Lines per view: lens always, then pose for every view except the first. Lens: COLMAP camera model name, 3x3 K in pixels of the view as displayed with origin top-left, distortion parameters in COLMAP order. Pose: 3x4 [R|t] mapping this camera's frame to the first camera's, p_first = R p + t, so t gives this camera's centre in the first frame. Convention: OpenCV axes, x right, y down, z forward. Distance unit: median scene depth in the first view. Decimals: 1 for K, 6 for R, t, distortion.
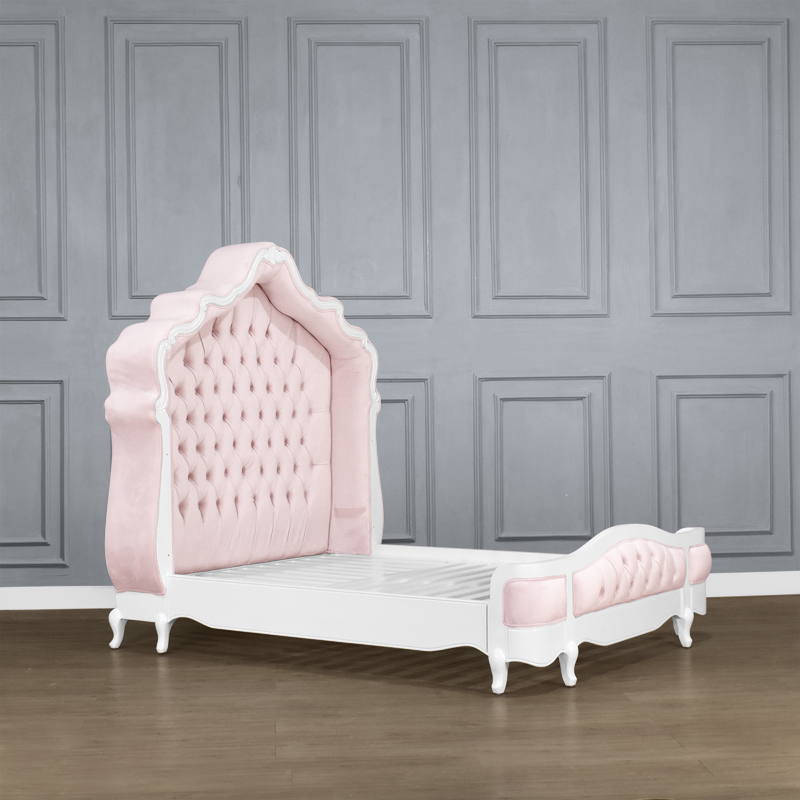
lens RADIAL K [[1482.4, 0, 400.0], [0, 1482.4, 400.0], [0, 0, 1]] dist [-0.075660, -0.141164]
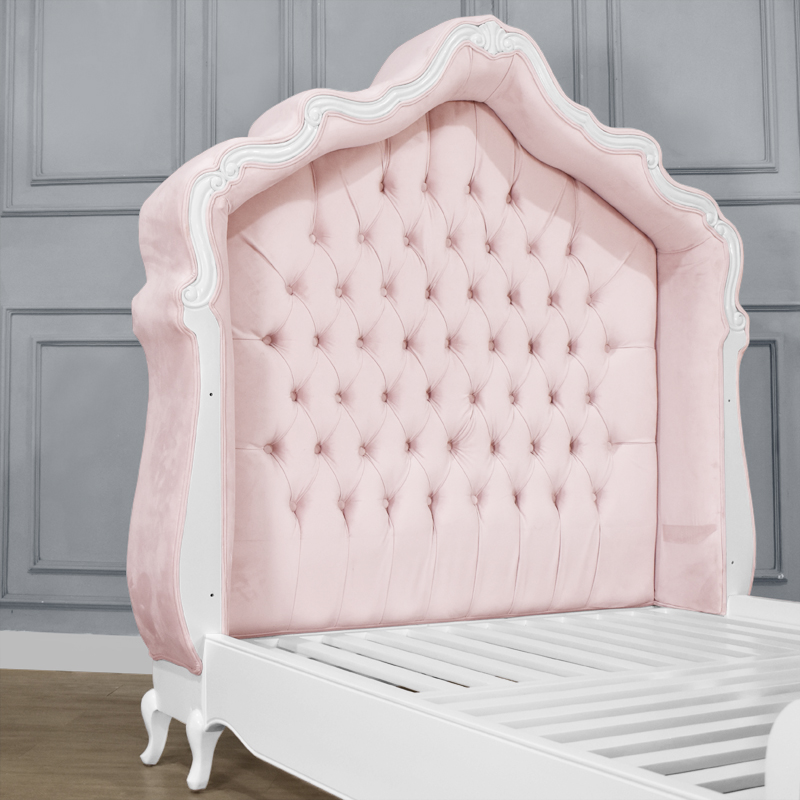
lens RADIAL K [[1351.0, 0, 398.7], [0, 1351.0, 354.0], [0, 0, 1]] dist [-0.038139, -0.089853]
pose [[0.903210, -0.011765, -0.429038, 0.086362], [-0.014261, 0.998250, -0.057395, 0.042027], [0.428962, 0.057958, 0.901461, 0.528025]]
